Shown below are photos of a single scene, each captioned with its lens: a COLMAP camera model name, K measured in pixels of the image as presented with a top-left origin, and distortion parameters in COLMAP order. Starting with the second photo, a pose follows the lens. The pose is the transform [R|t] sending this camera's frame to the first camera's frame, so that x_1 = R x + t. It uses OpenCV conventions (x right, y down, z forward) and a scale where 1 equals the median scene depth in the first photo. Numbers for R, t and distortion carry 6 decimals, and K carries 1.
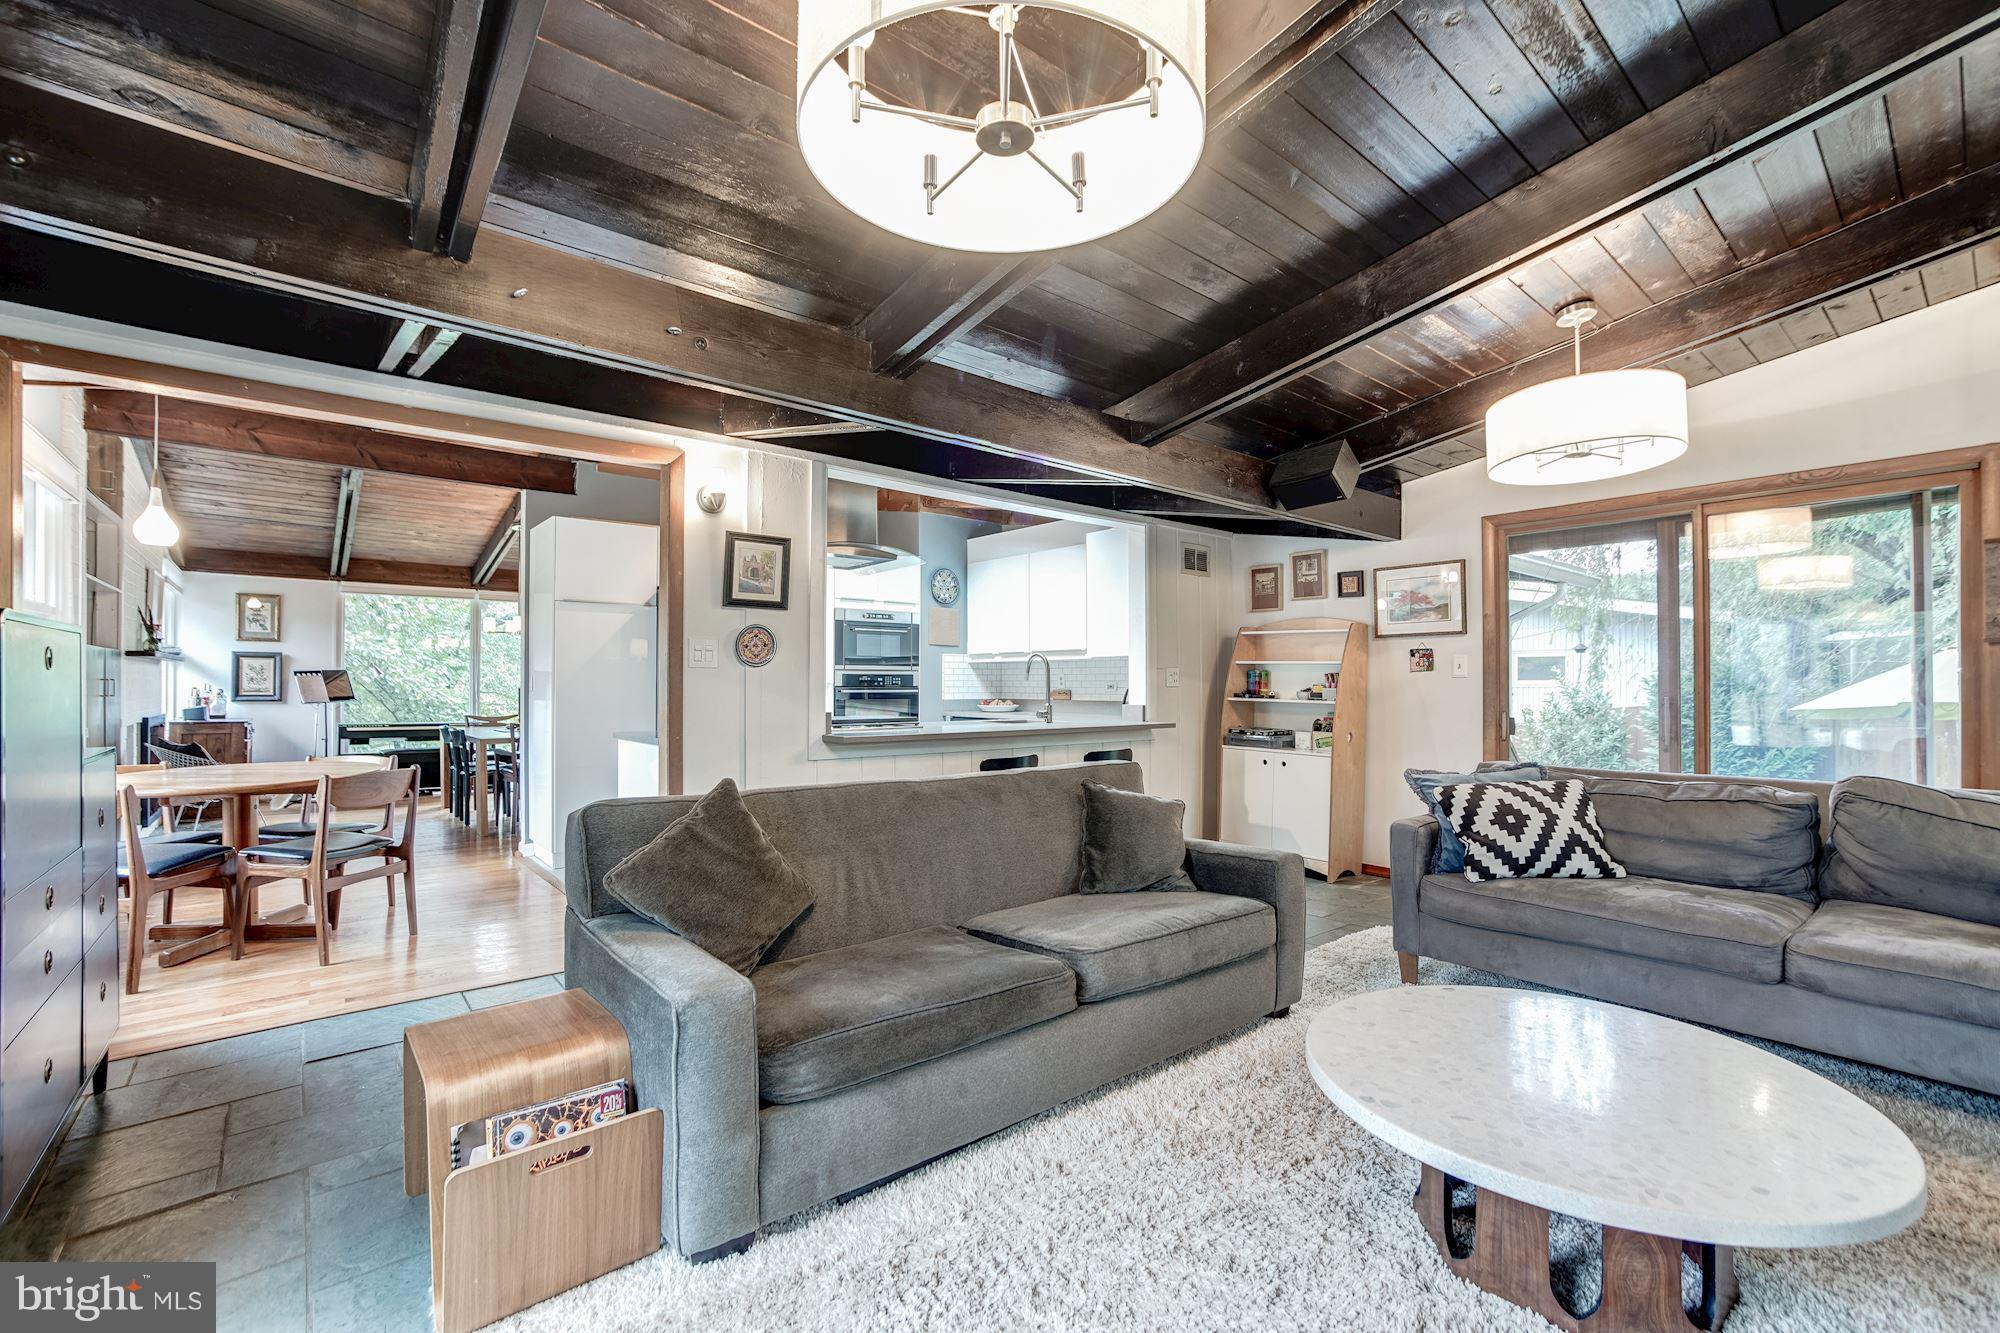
lens RADIAL K [[875.0, 0, 1007.0], [0, 875.0, 682.9], [0, 0, 1]] dist [-0.016044, 0.001099]
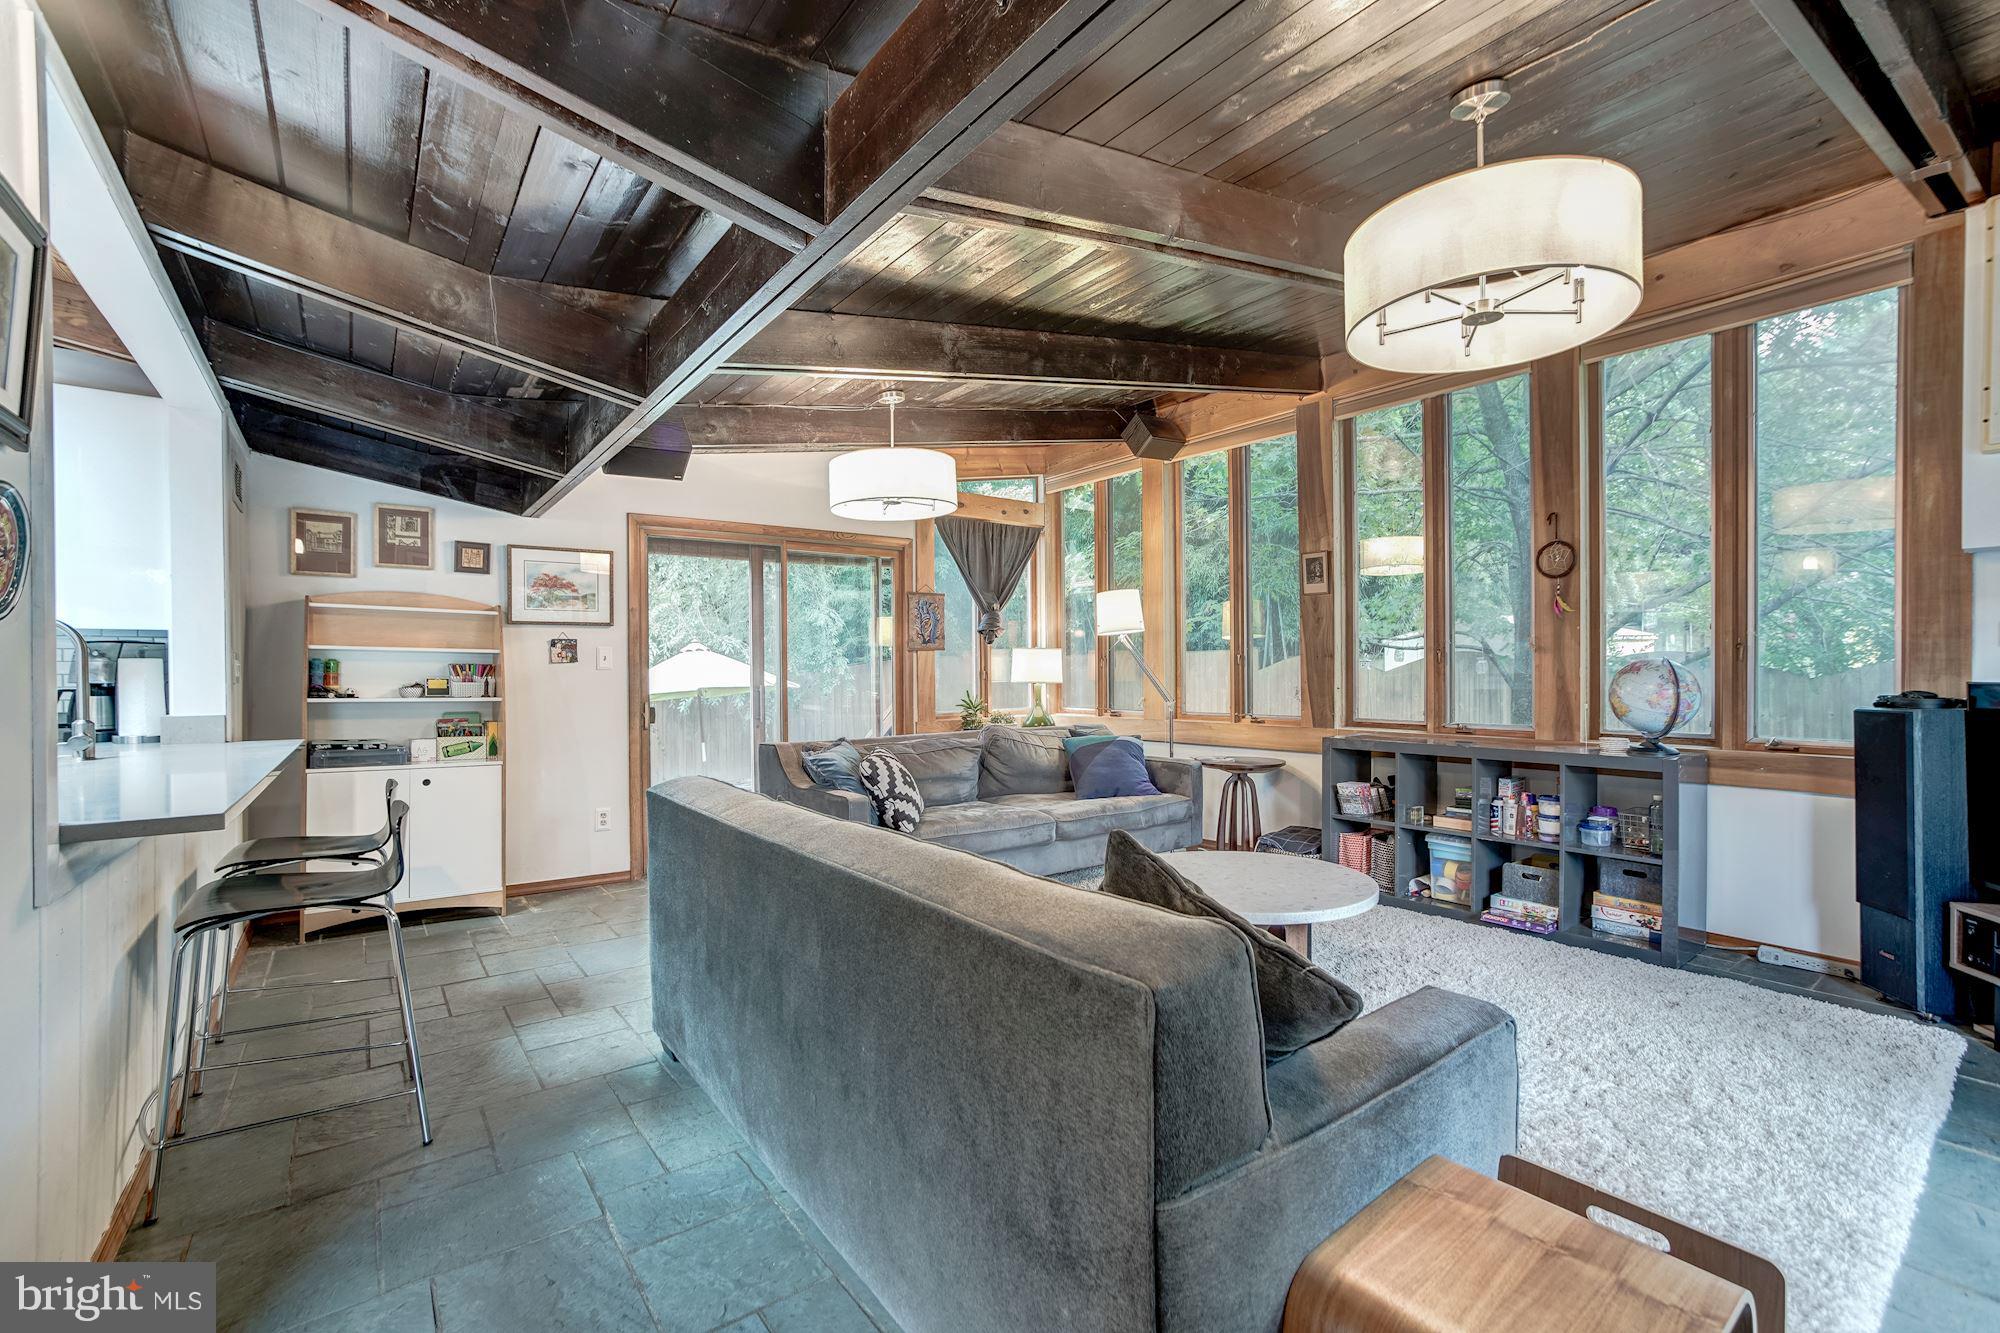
lens RADIAL K [[894.5, 0, 989.0], [0, 894.5, 672.7], [0, 0, 1]] dist [0.001105, 0.000405]
pose [[0.063624, -0.002596, 0.997971, -0.435876], [0.003807, 0.999990, 0.002359, -0.003145], [-0.997967, 0.003649, 0.063634, 0.459837]]
